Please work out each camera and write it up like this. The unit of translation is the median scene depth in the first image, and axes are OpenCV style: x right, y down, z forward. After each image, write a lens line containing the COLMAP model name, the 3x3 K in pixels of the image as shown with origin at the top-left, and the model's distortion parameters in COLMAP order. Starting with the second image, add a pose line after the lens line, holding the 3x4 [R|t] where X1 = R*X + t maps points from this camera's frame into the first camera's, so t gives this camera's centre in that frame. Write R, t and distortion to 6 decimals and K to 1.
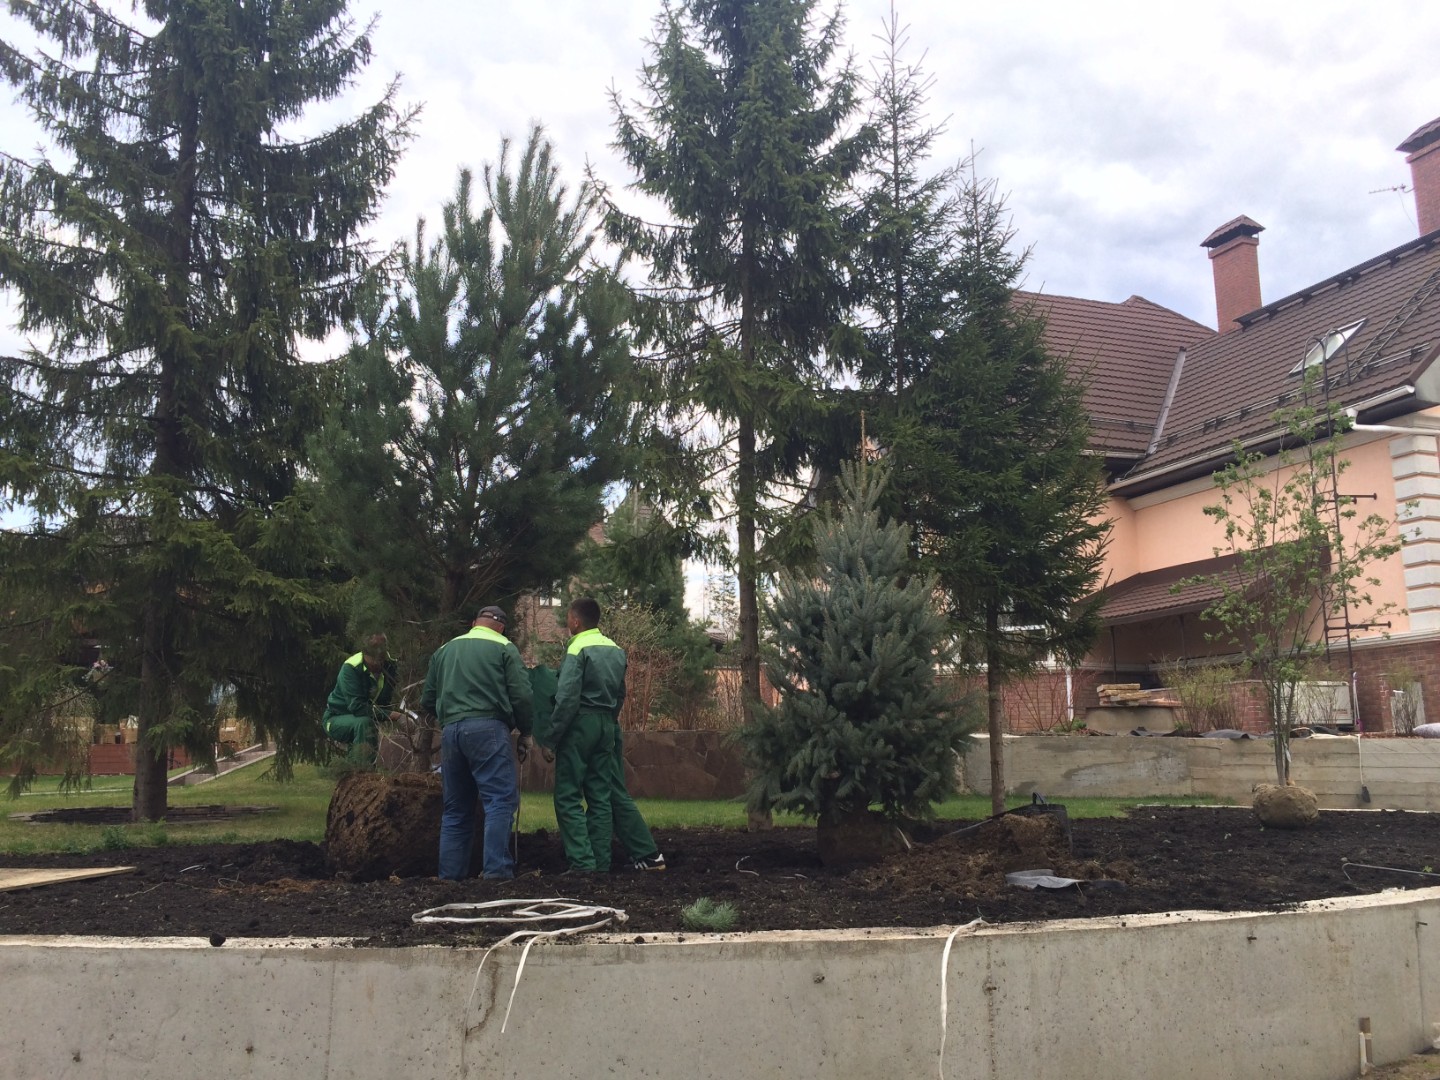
lens RADIAL K [[1211.4, 0, 720.3], [0, 1211.4, 522.8], [0, 0, 1]] dist [0.078294, -0.110956]
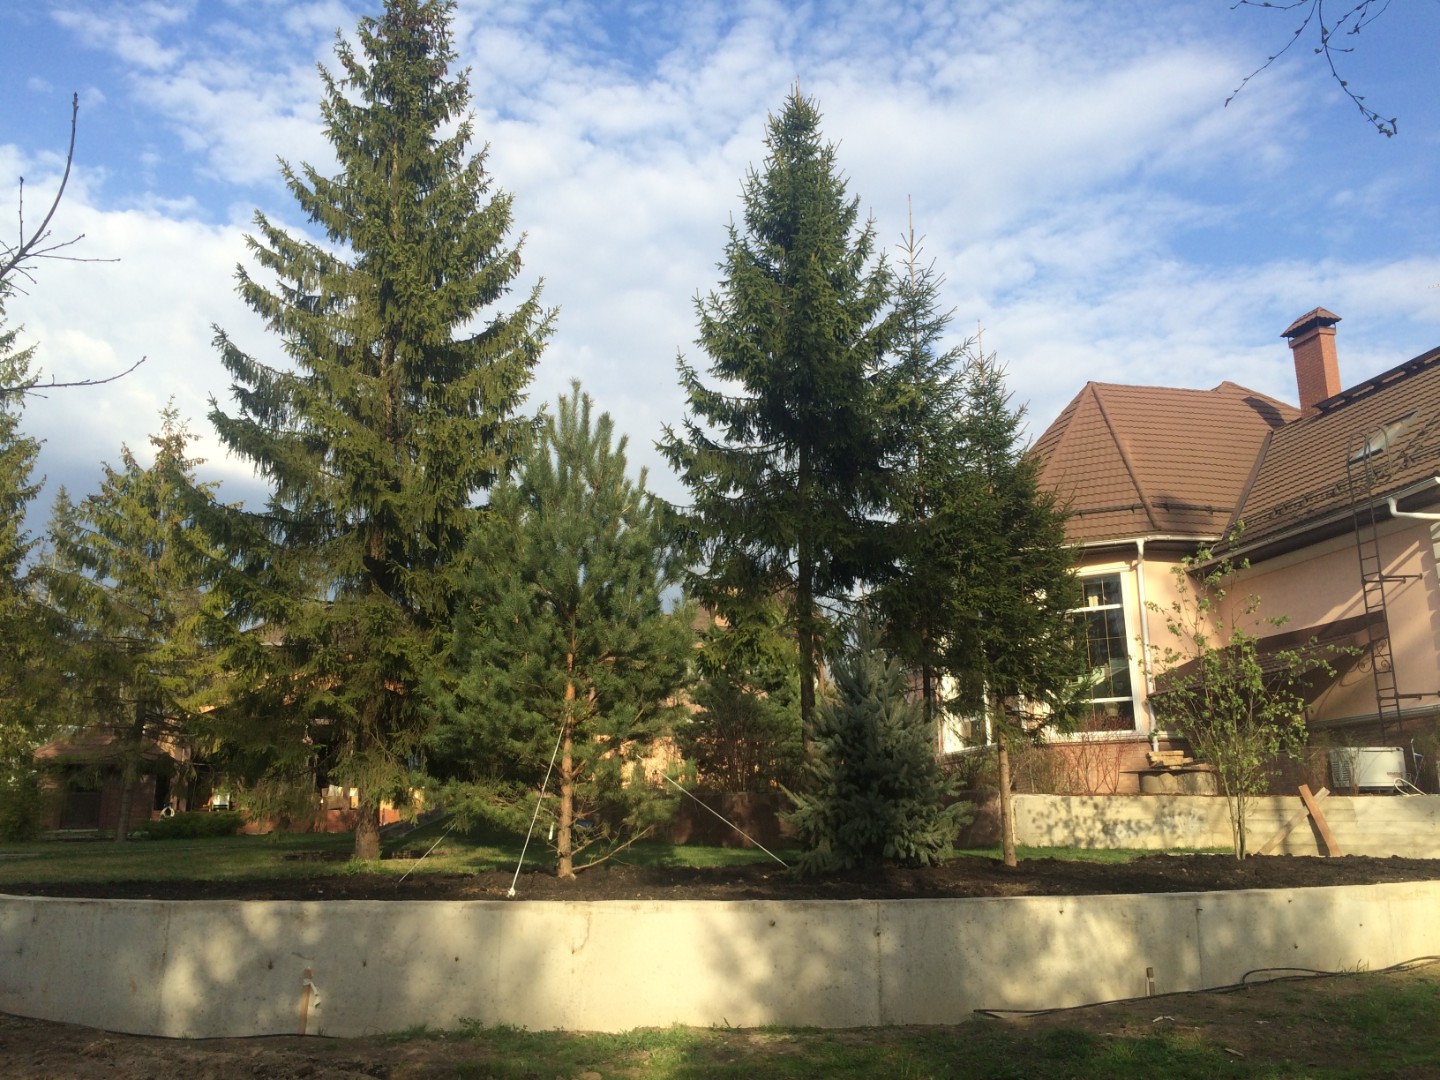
lens RADIAL K [[1218.1, 0, 714.4], [0, 1218.1, 543.4], [0, 0, 1]] dist [0.079129, -0.113108]
pose [[0.990338, -0.028747, -0.135659, 0.099717], [0.023978, 0.999040, -0.036656, -0.041777], [0.136583, 0.033049, 0.990077, -0.287143]]
